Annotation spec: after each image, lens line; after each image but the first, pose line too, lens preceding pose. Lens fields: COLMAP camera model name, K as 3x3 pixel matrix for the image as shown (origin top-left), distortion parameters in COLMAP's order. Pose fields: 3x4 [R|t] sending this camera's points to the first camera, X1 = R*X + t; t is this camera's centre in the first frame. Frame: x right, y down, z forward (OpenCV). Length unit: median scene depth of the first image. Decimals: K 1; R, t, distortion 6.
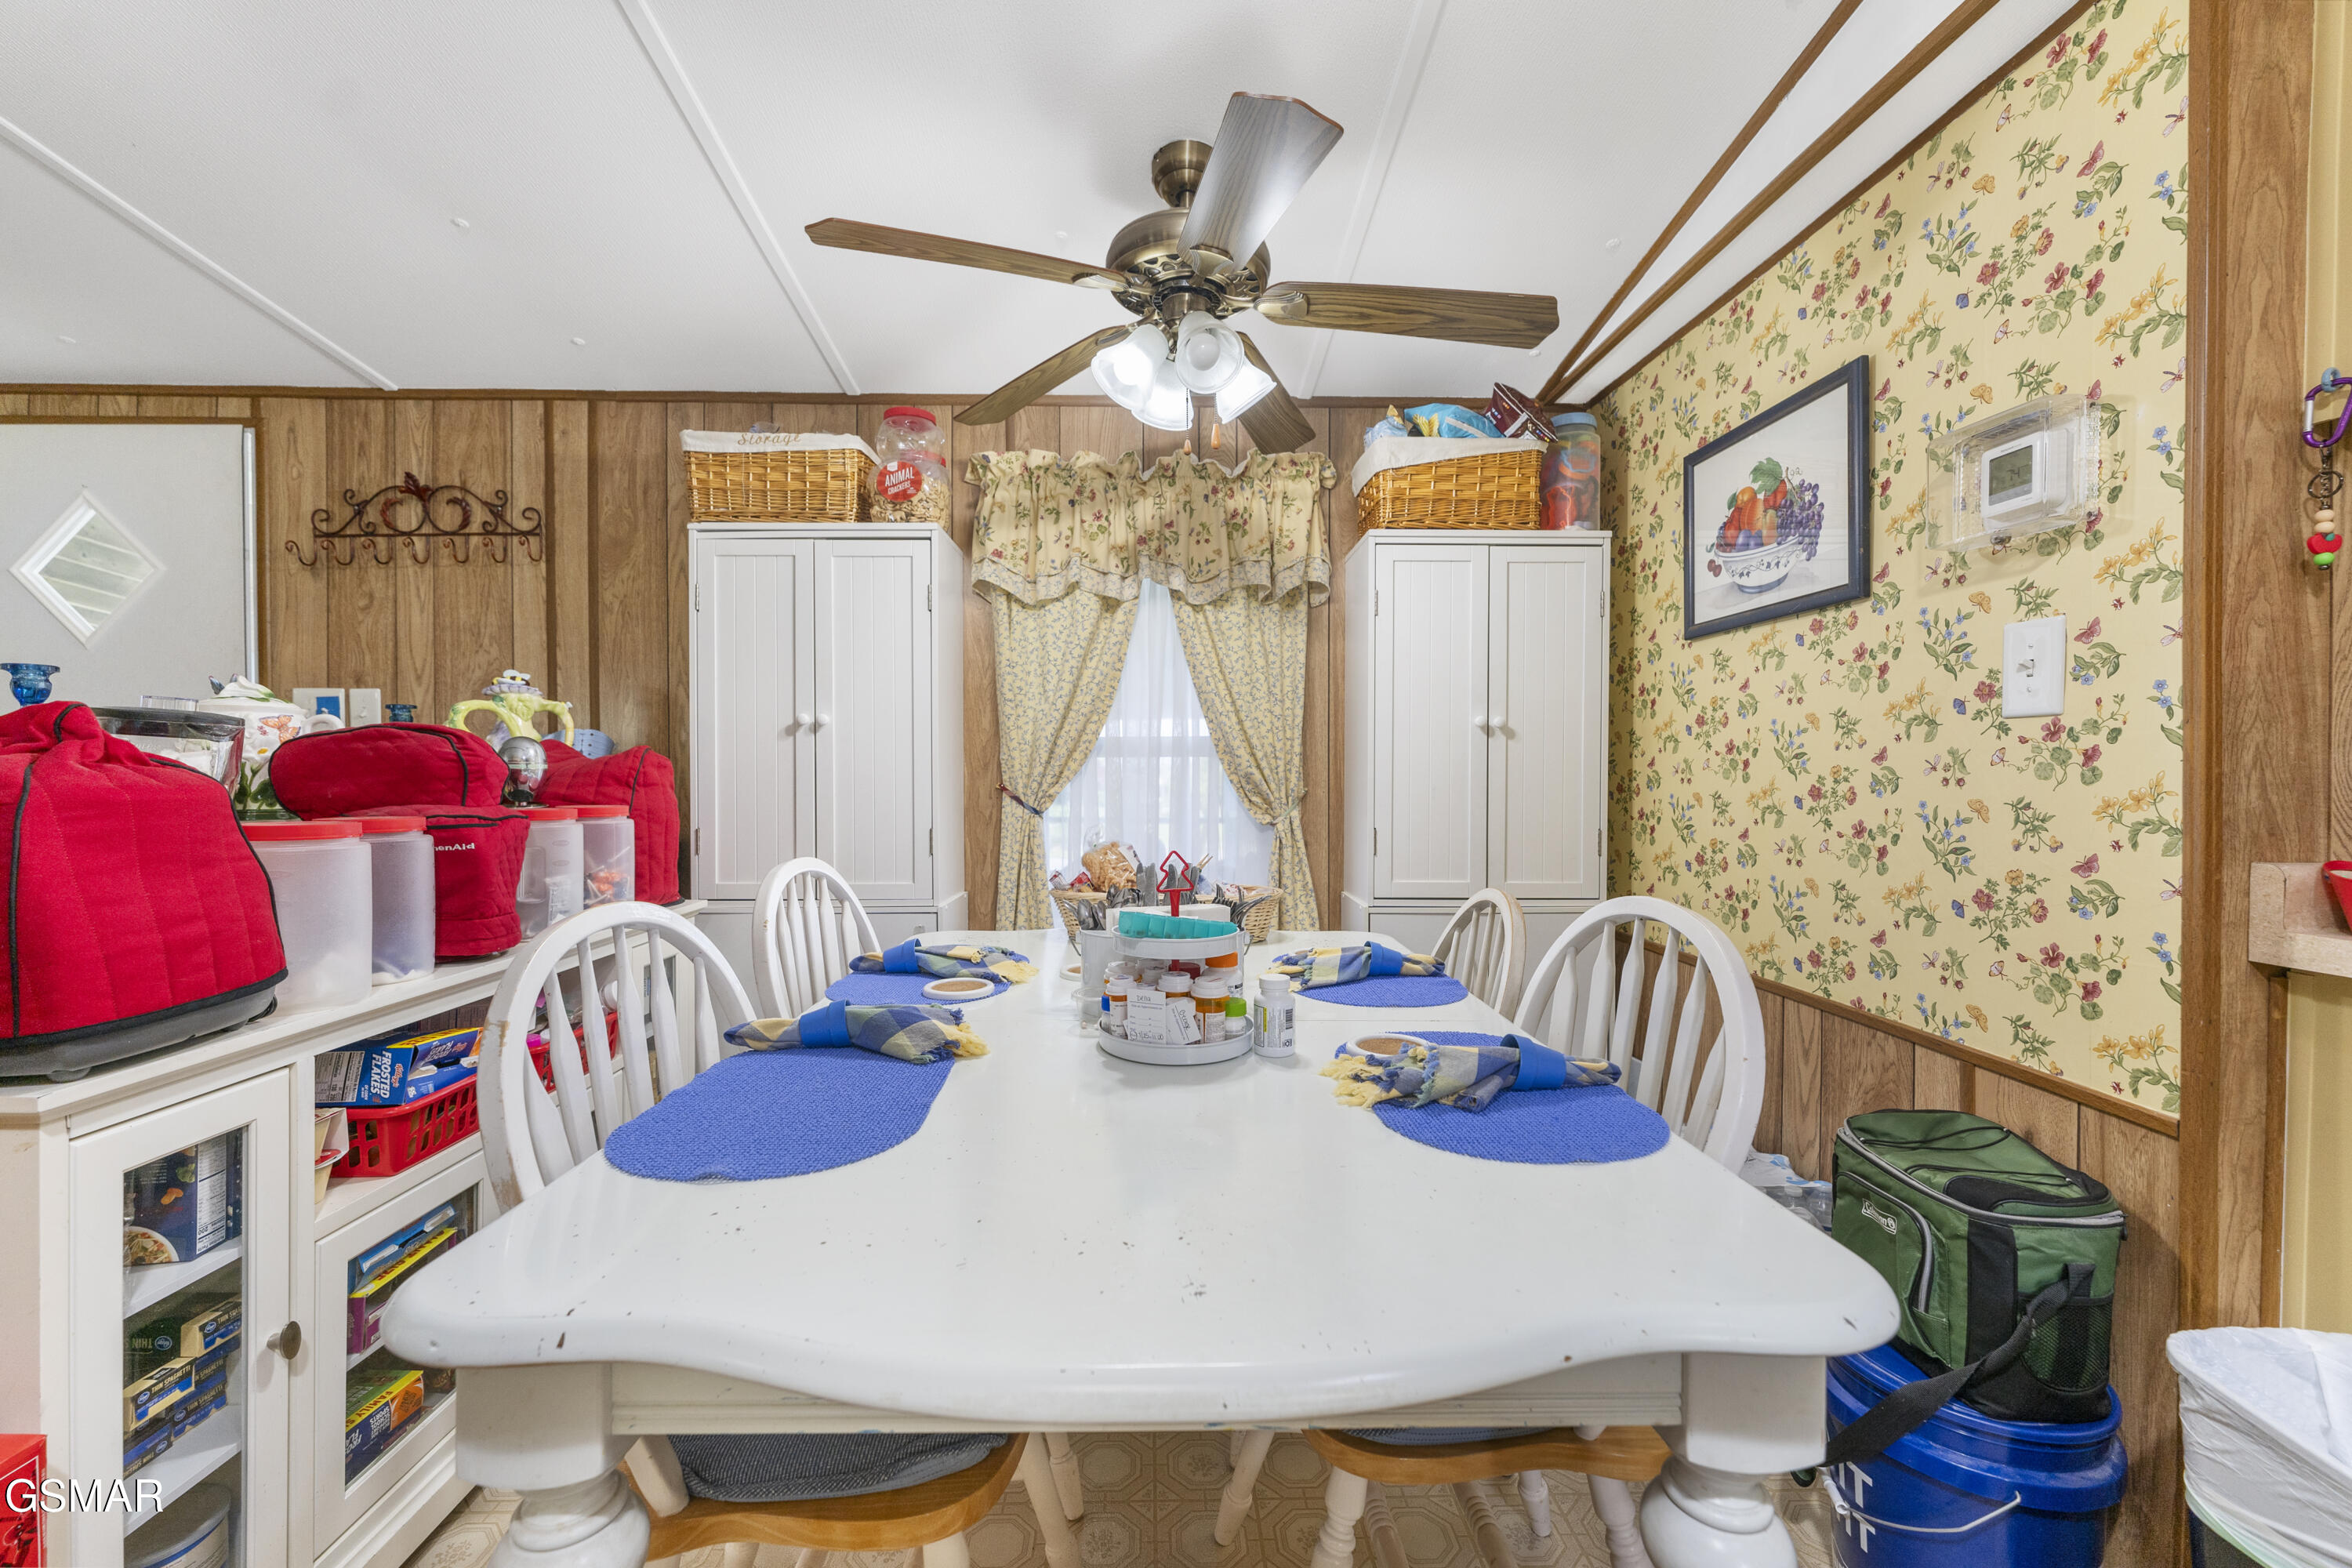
lens RADIAL K [[933.0, 0, 1176.8], [0, 933.0, 785.4], [0, 0, 1]] dist [0.000533, -0.000424]
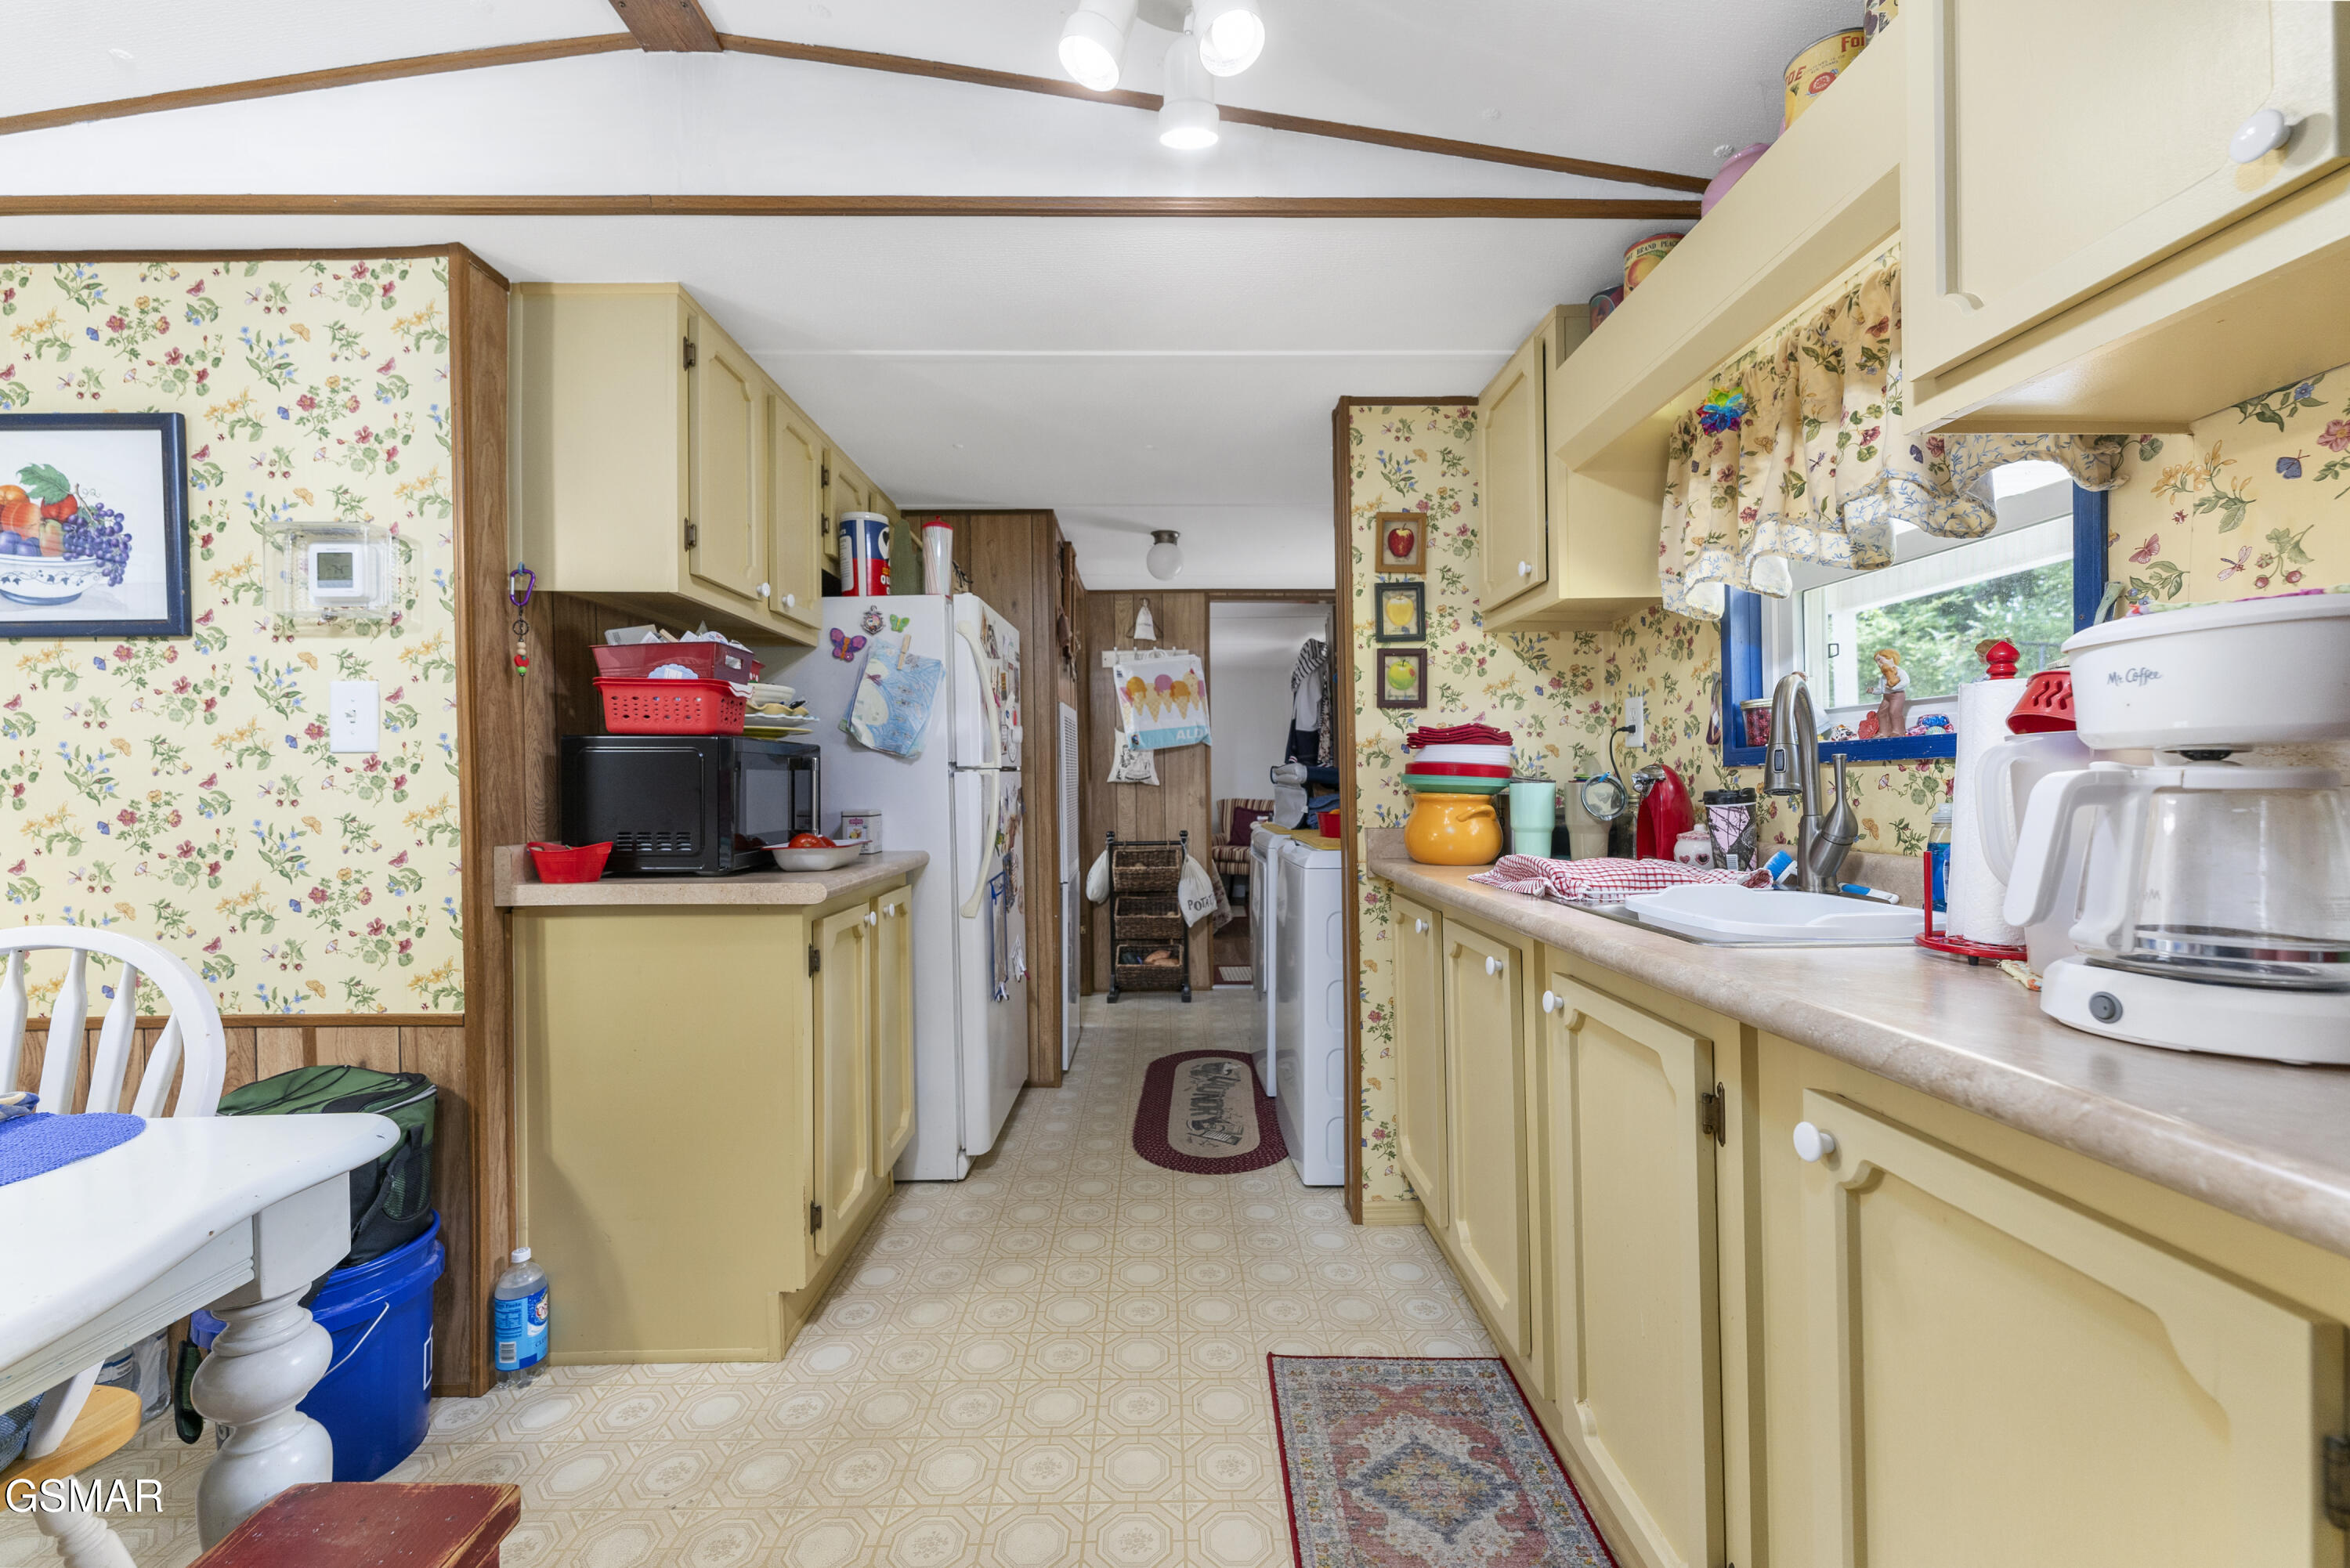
lens RADIAL K [[932.2, 0, 1175.8], [0, 932.2, 785.4], [0, 0, 1]] dist [0.000533, -0.000424]
pose [[0.007908, -0.004643, 0.999958, -0.423773], [0.026805, 0.999631, 0.004430, -0.001019], [-0.999609, 0.026769, 0.008029, -0.194804]]
